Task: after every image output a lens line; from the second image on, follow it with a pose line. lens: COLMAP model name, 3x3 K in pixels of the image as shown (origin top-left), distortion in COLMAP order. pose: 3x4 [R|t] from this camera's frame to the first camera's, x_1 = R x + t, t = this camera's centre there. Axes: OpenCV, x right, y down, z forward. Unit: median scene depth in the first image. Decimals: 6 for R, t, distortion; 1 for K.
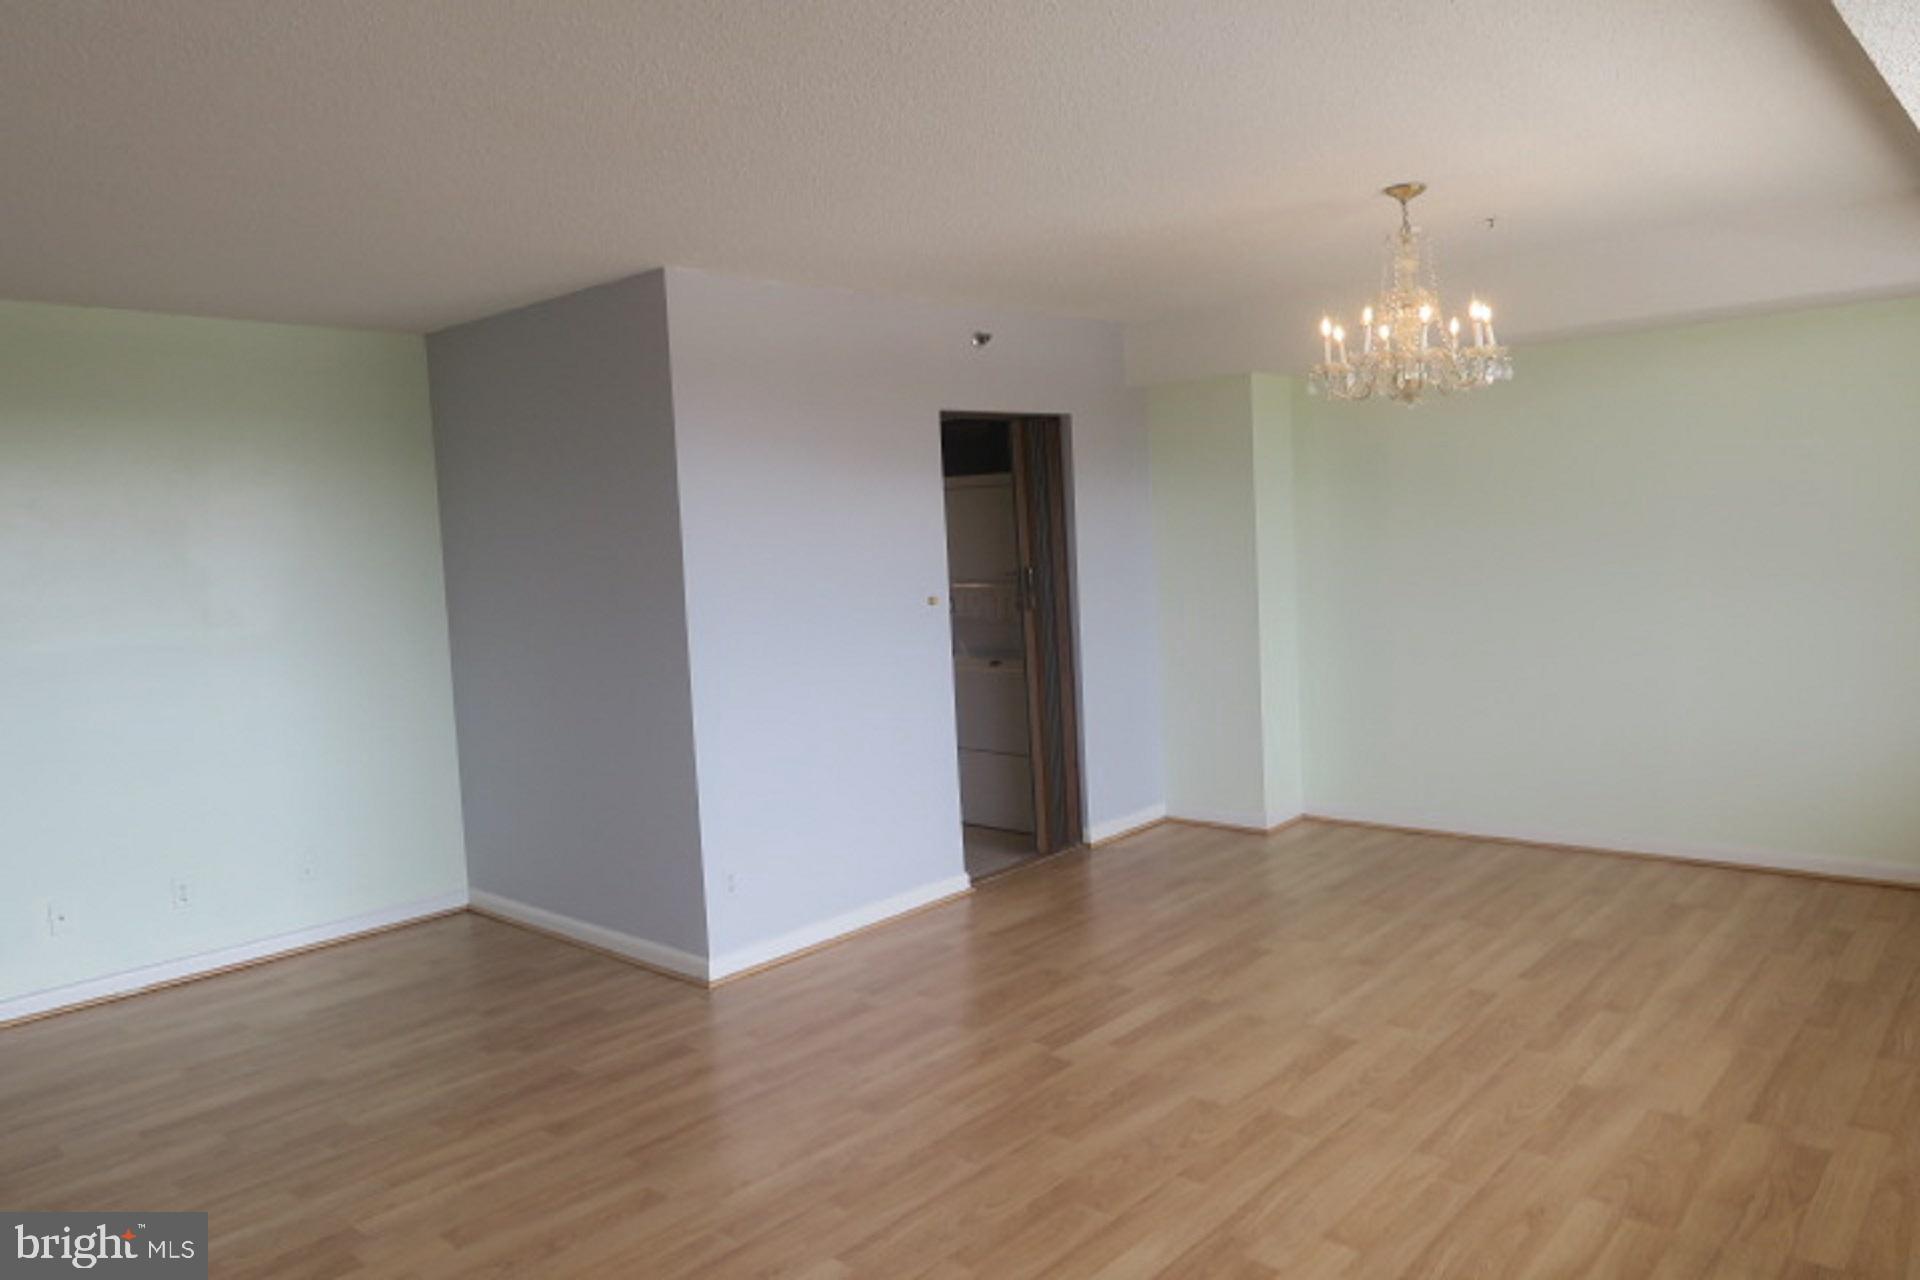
lens RADIAL K [[1320.3, 0, 960.0], [0, 1320.3, 640.0], [0, 0, 1]] dist [-0.017580, 0.005104]
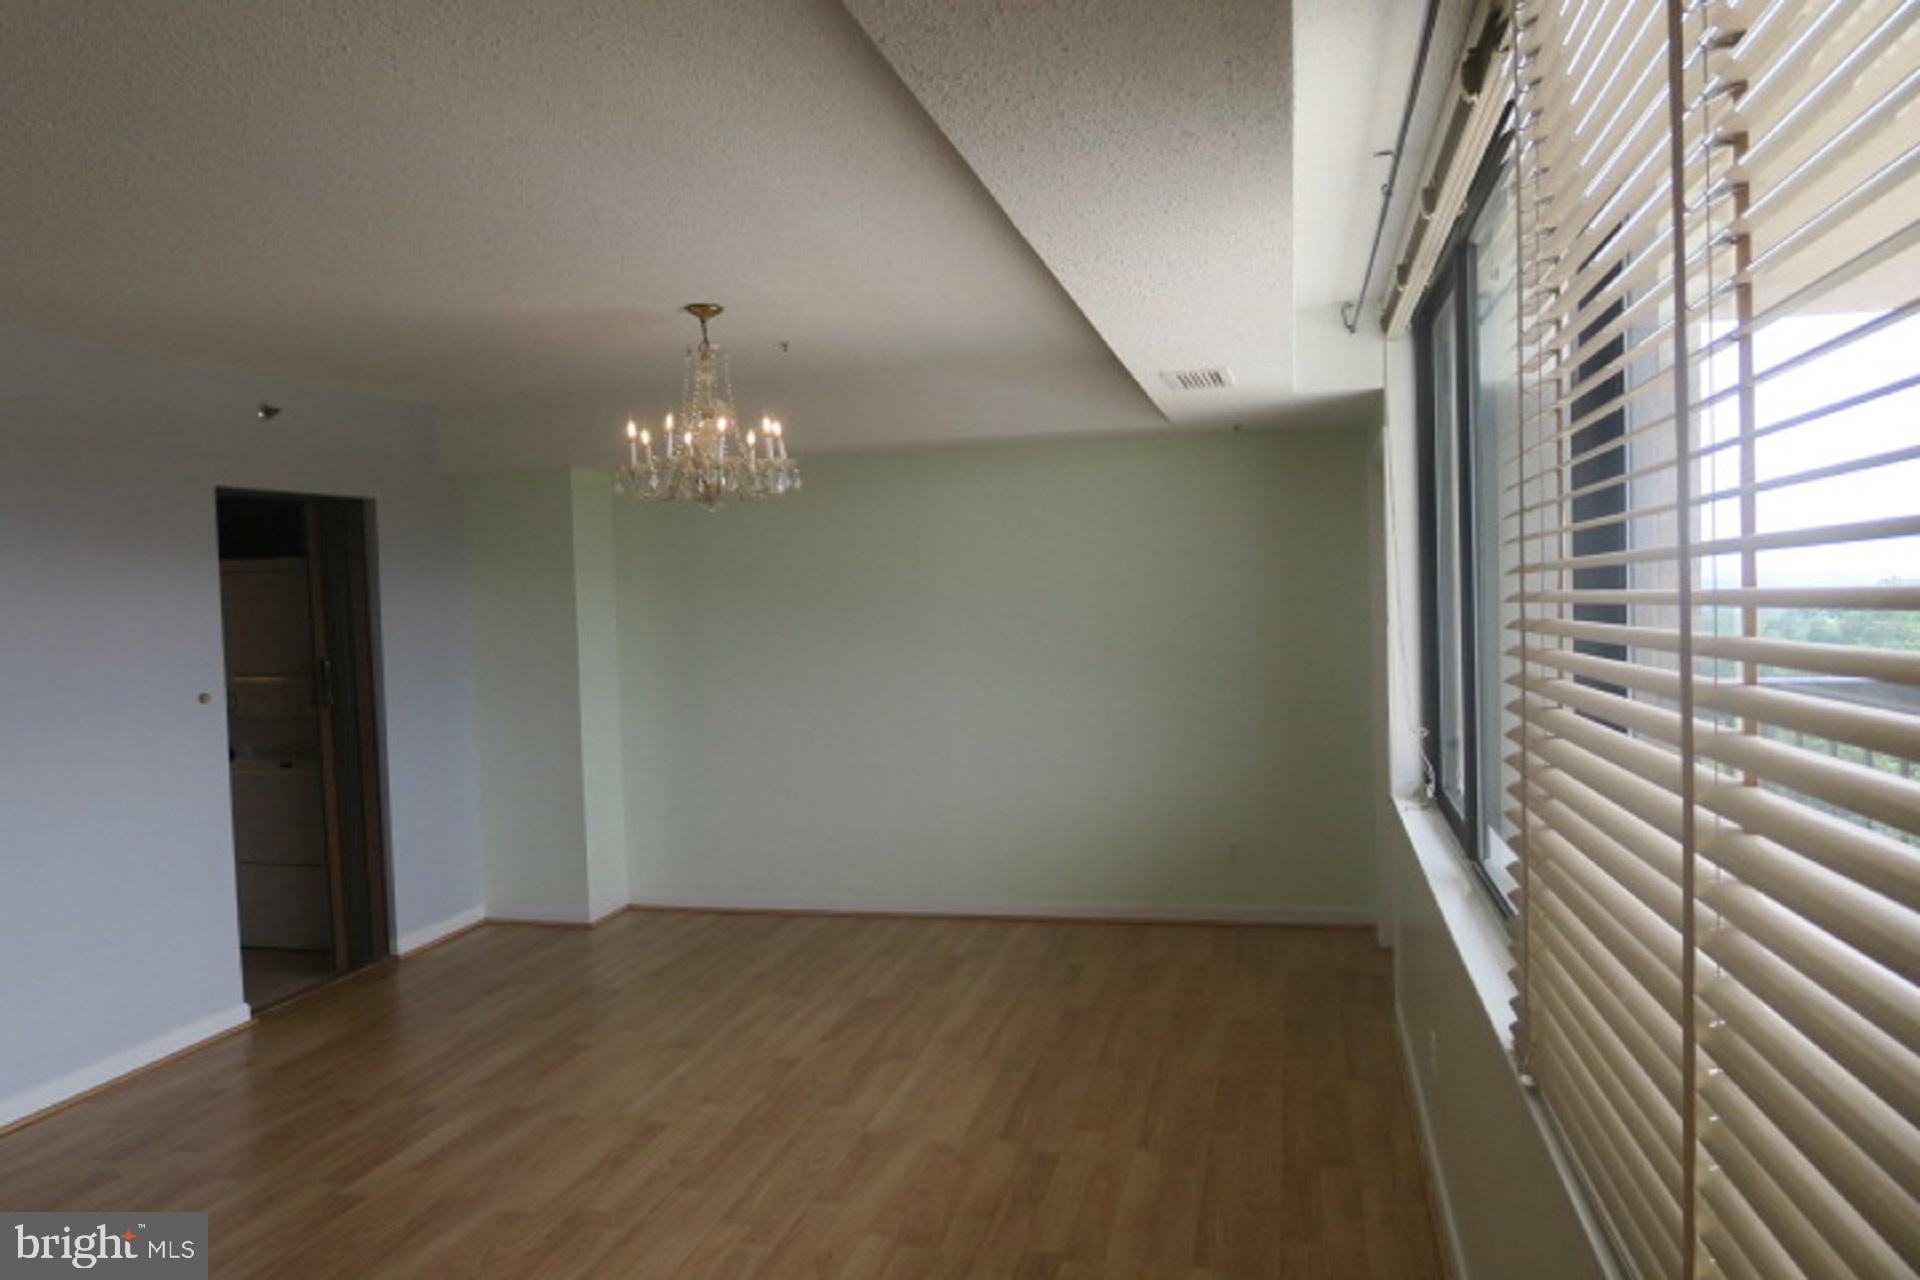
lens RADIAL K [[1320.3, 0, 960.0], [0, 1320.3, 640.0], [0, 0, 1]] dist [-0.017580, 0.005104]
pose [[0.884133, 0.004896, 0.467210, 0.021321], [0.026490, 0.997811, -0.060585, -0.001840], [-0.466484, 0.065941, 0.882068, -0.028710]]
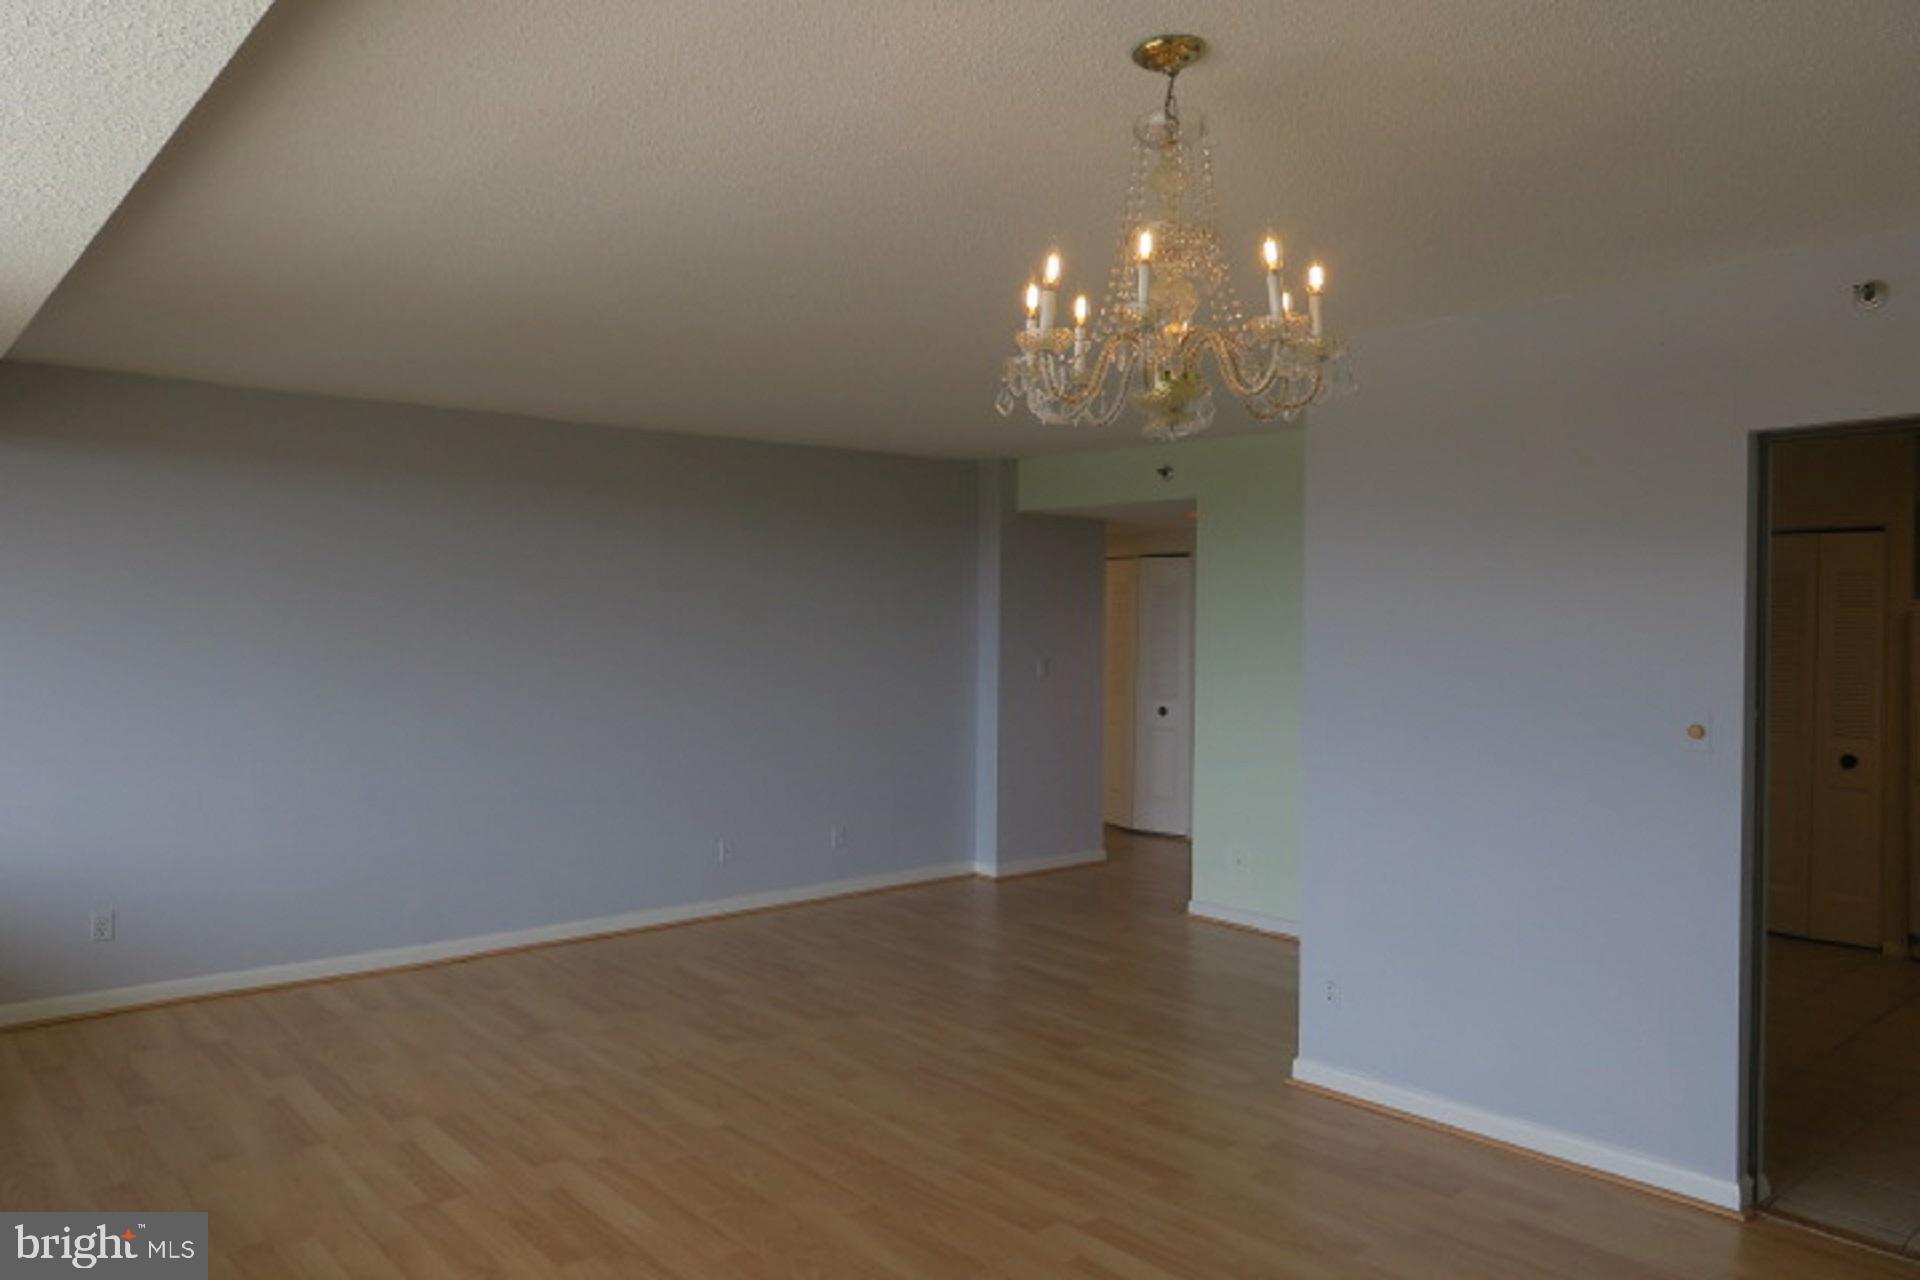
lens RADIAL K [[1330.1, 0, 963.0], [0, 1330.1, 637.9], [0, 0, 1]] dist [-0.016572, 0.008634]
pose [[-0.117865, 0.056093, -0.991444, 0.872747], [-0.084660, 0.994201, 0.066314, -0.115003], [0.989414, 0.091752, -0.112433, 0.947122]]
